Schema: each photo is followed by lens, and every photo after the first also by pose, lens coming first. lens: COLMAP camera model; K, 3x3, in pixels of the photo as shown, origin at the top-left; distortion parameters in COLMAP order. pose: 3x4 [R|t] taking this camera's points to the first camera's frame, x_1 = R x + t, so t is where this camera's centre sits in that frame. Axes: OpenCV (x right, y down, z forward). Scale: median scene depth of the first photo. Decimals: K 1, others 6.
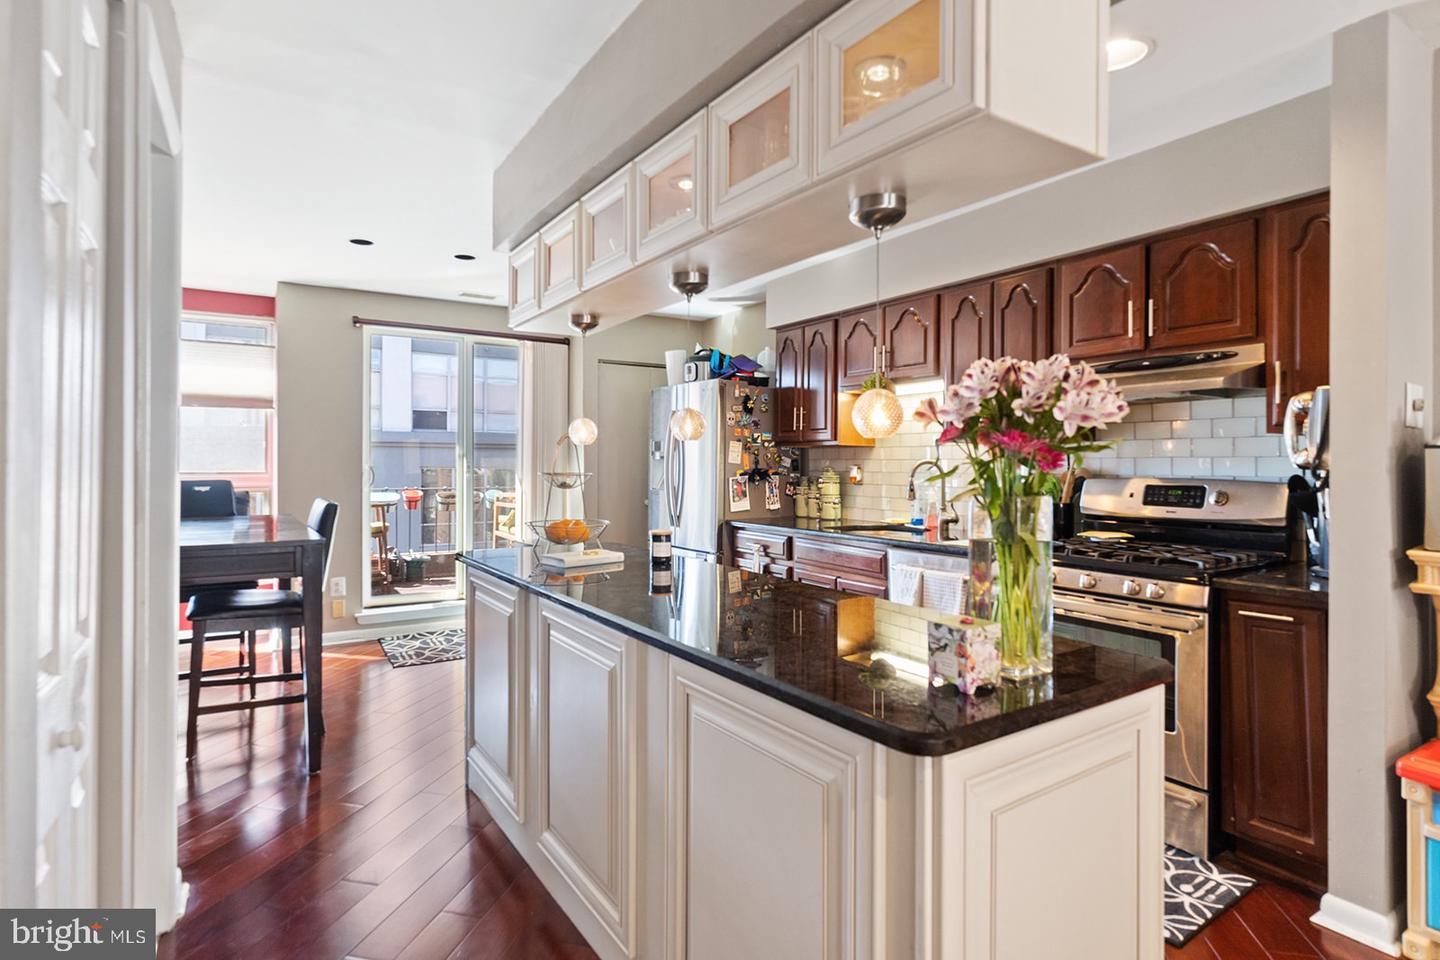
lens RADIAL K [[729.3, 0, 705.5], [0, 729.3, 461.9], [0, 0, 1]] dist [-0.004747, 0.000133]
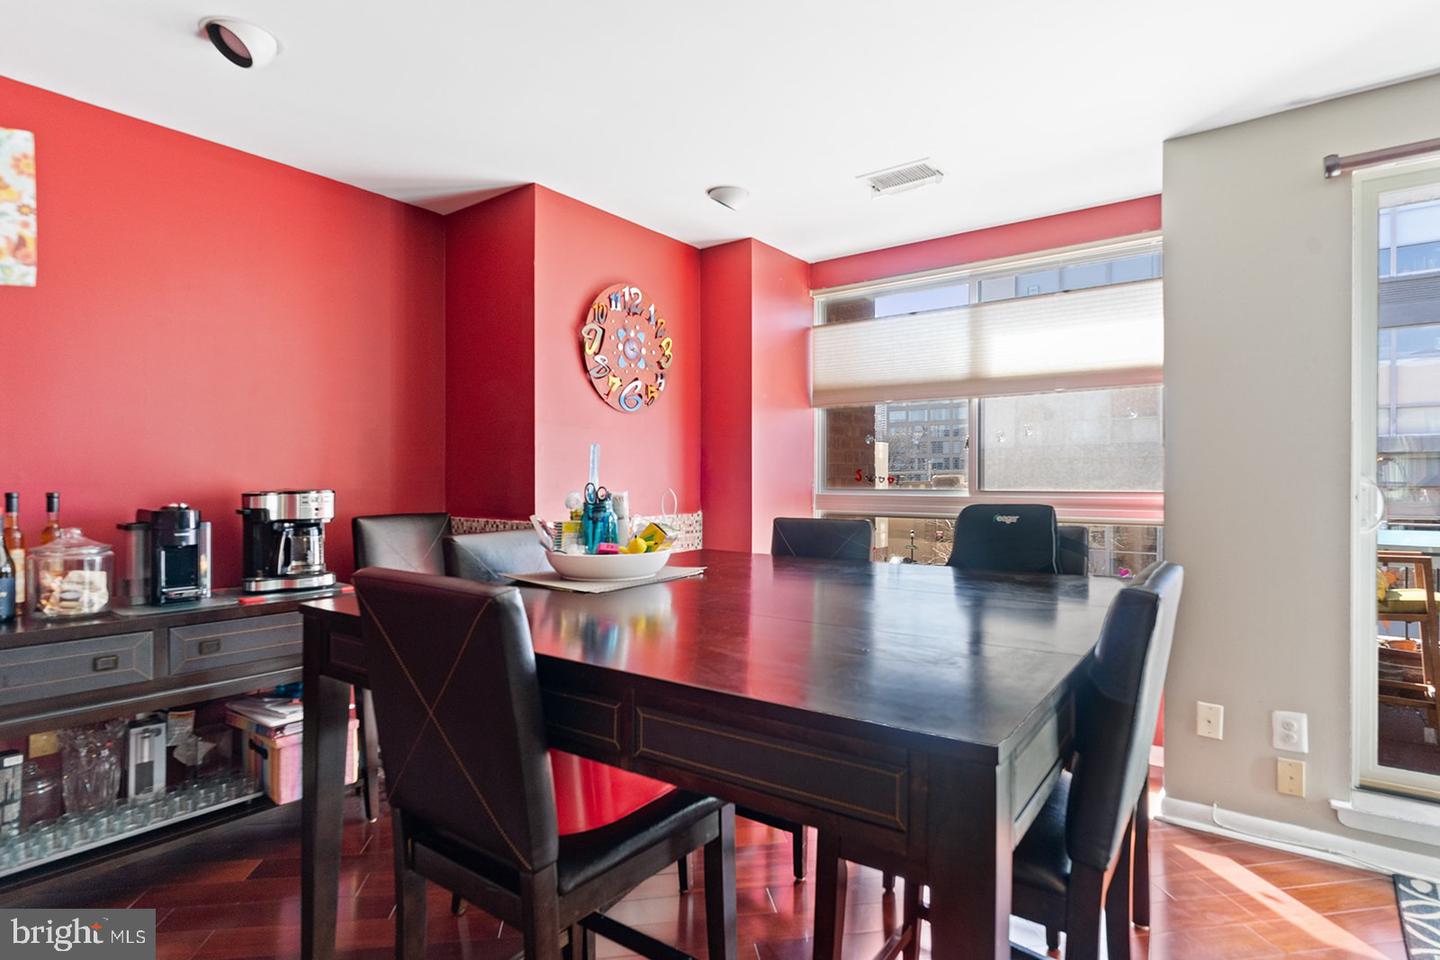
lens RADIAL K [[746.3, 0, 729.9], [0, 746.3, 483.2], [0, 0, 1]] dist [-0.005918, 0.002084]
pose [[0.360750, -0.001541, -0.932661, -0.217556], [0.003210, 0.999995, -0.000411, 0.007810], [0.932657, -0.002846, 0.360753, 0.579875]]
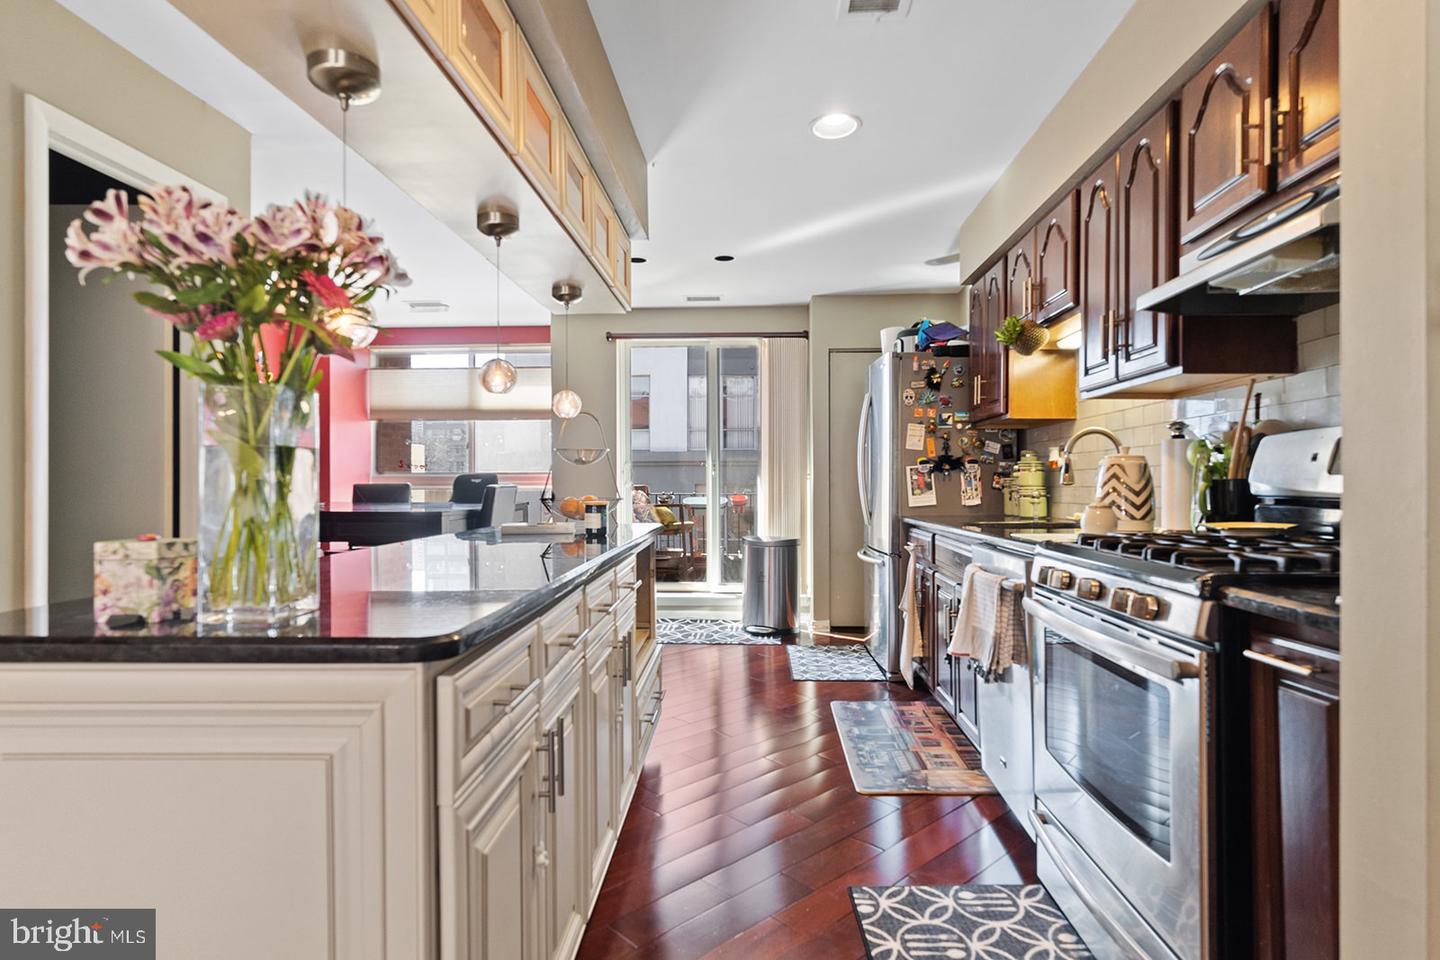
lens RADIAL K [[733.1, 0, 723.4], [0, 733.1, 485.5], [0, 0, 1]] dist [-0.004186, 0.002119]
pose [[0.821899, -0.004060, -0.569619, 0.385224], [0.006129, 0.999980, 0.001716, 0.045736], [0.569600, -0.004902, 0.821907, 0.197621]]
